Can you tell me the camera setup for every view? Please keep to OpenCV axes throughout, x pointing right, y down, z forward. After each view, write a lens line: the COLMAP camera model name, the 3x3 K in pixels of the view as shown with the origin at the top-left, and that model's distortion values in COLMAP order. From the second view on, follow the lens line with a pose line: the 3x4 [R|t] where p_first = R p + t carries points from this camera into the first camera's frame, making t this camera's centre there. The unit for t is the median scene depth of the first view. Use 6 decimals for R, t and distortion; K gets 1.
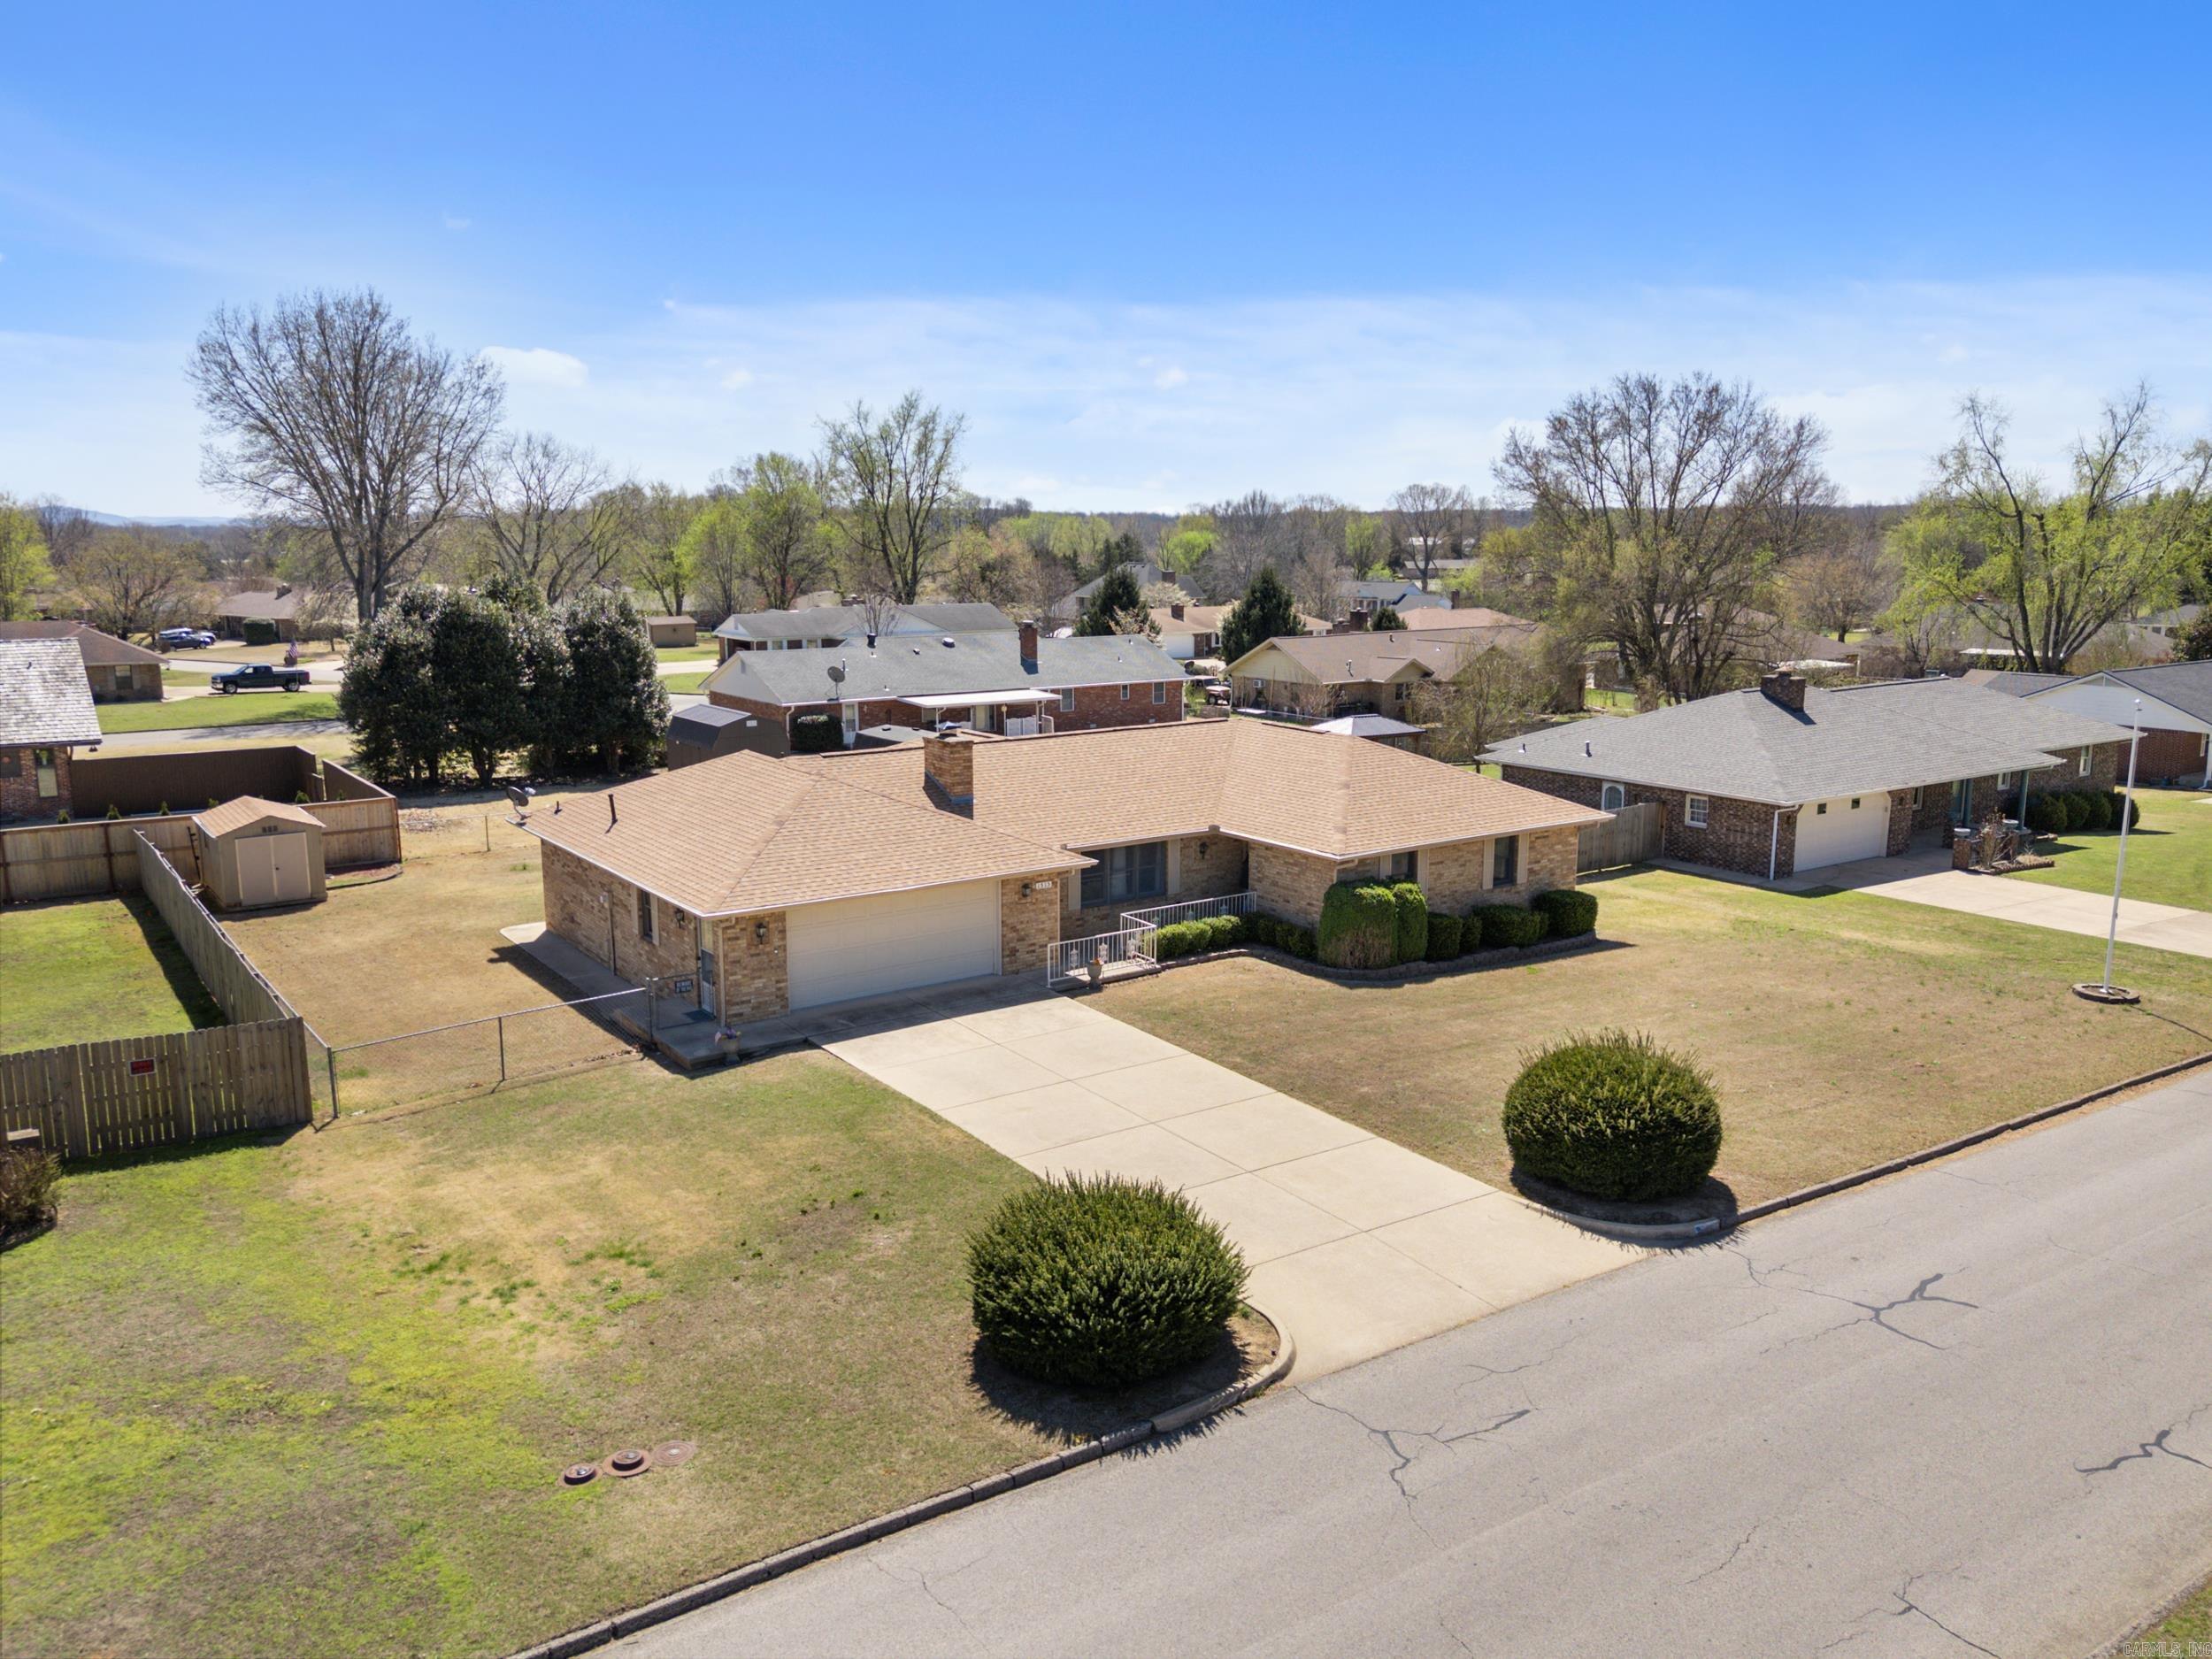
lens RADIAL K [[1621.0, 0, 1112.3], [0, 1621.0, 820.2], [0, 0, 1]] dist [0.074199, -0.063003]
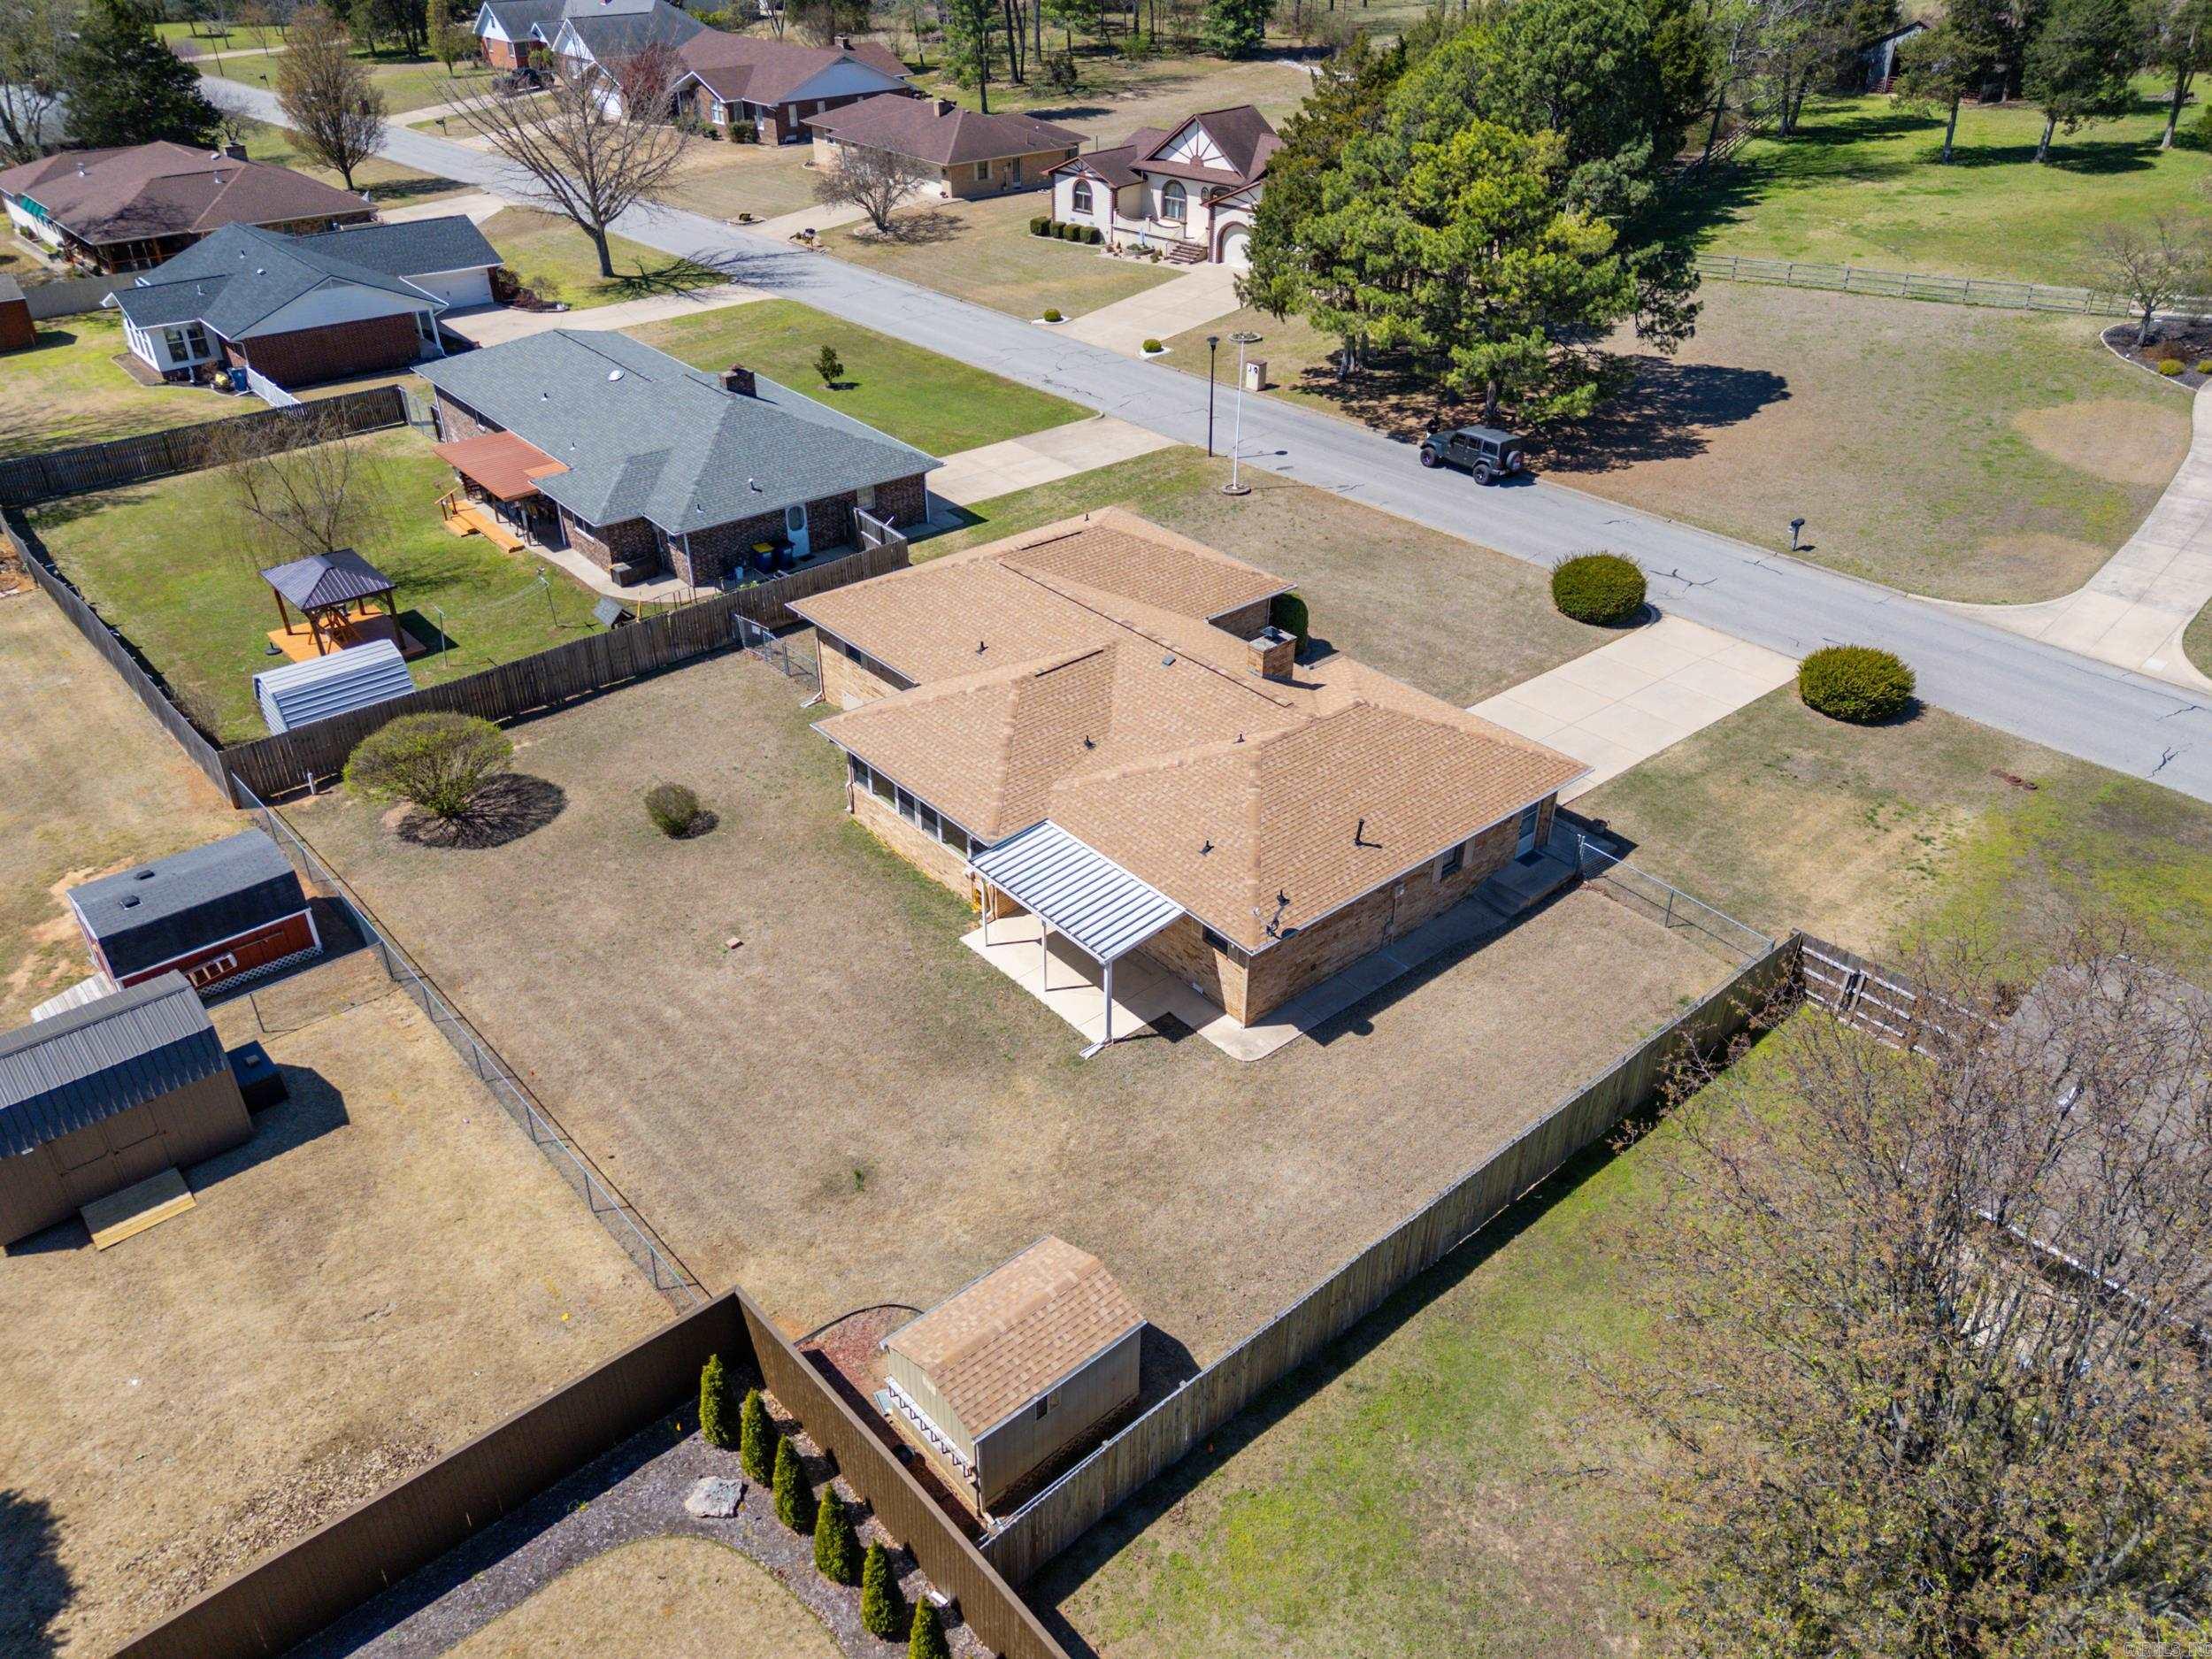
lens RADIAL K [[1621.0, 0, 1112.3], [0, 1621.0, 820.2], [0, 0, 1]] dist [0.074199, -0.063003]
pose [[-0.094169, -0.526833, 0.844736, -1.594466], [0.172601, 0.827018, 0.535024, -0.819164], [-0.980480, 0.196185, 0.013052, 1.552532]]
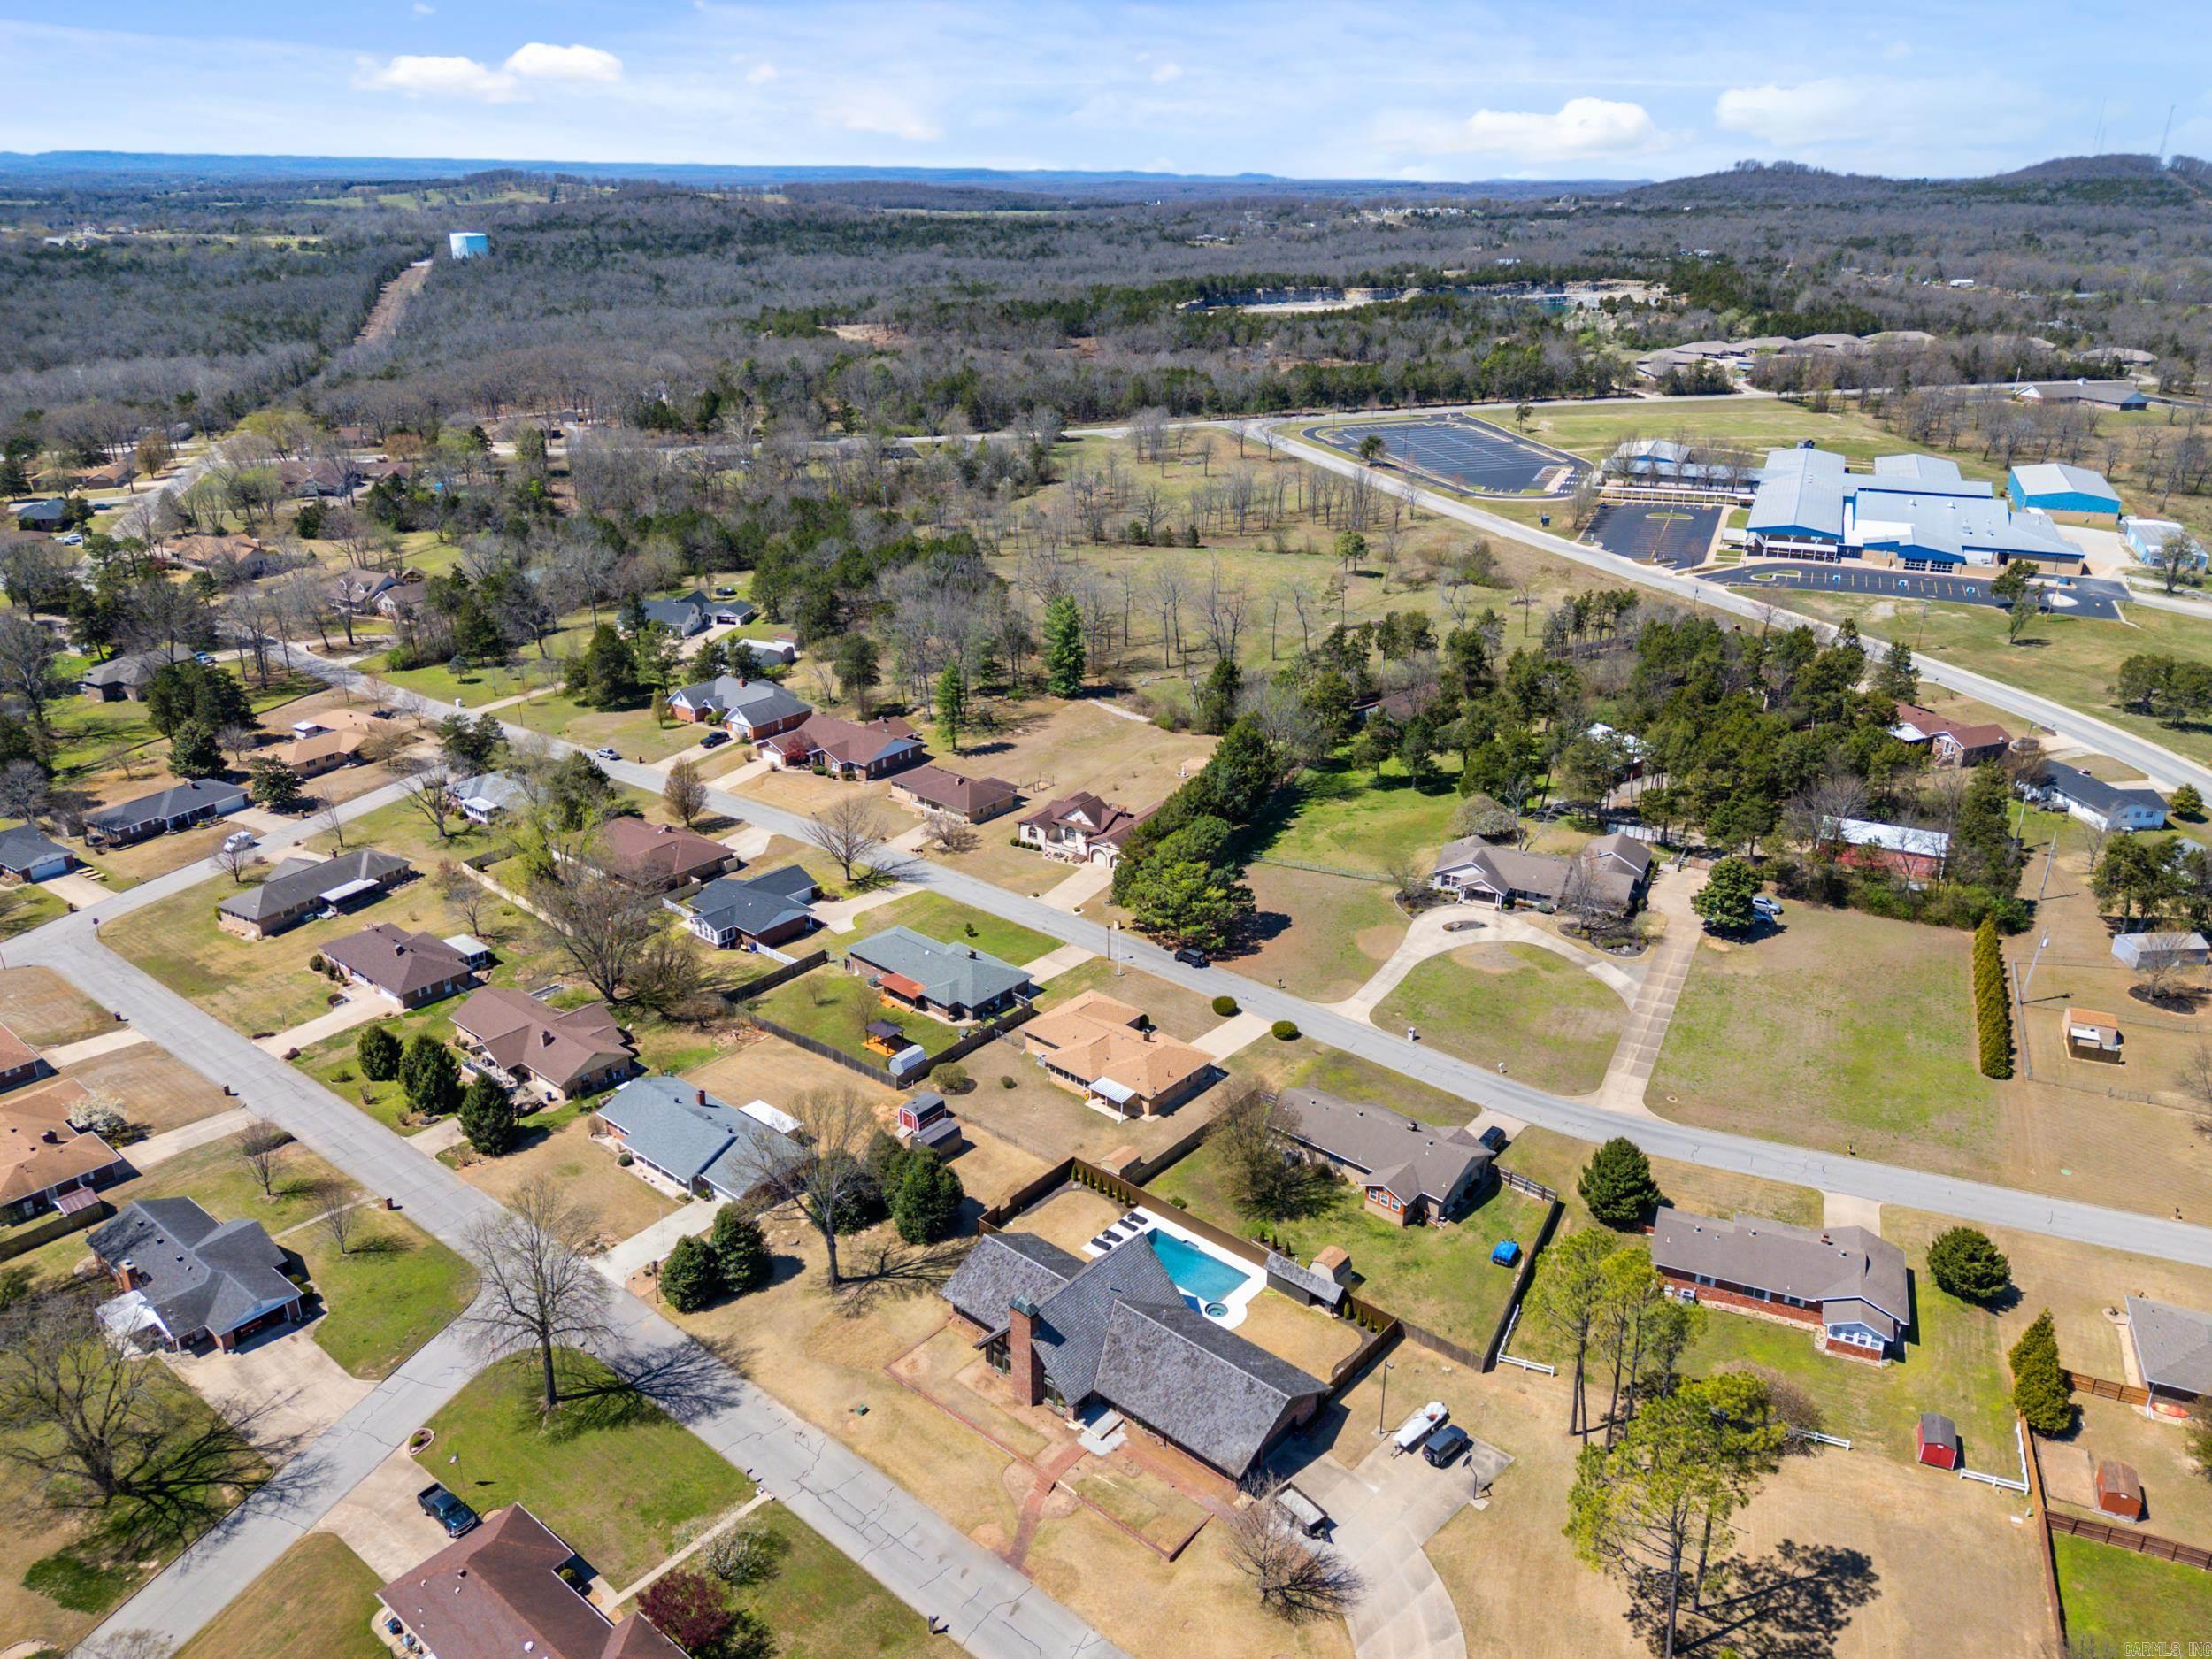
lens RADIAL K [[1621.0, 0, 1112.3], [0, 1621.0, 820.2], [0, 0, 1]] dist [0.074199, -0.063003]
pose [[-0.241320, -0.362922, 0.900029, -6.231409], [0.165318, 0.898509, 0.406635, -3.859233], [-0.956261, 0.246920, -0.156831, 2.415296]]
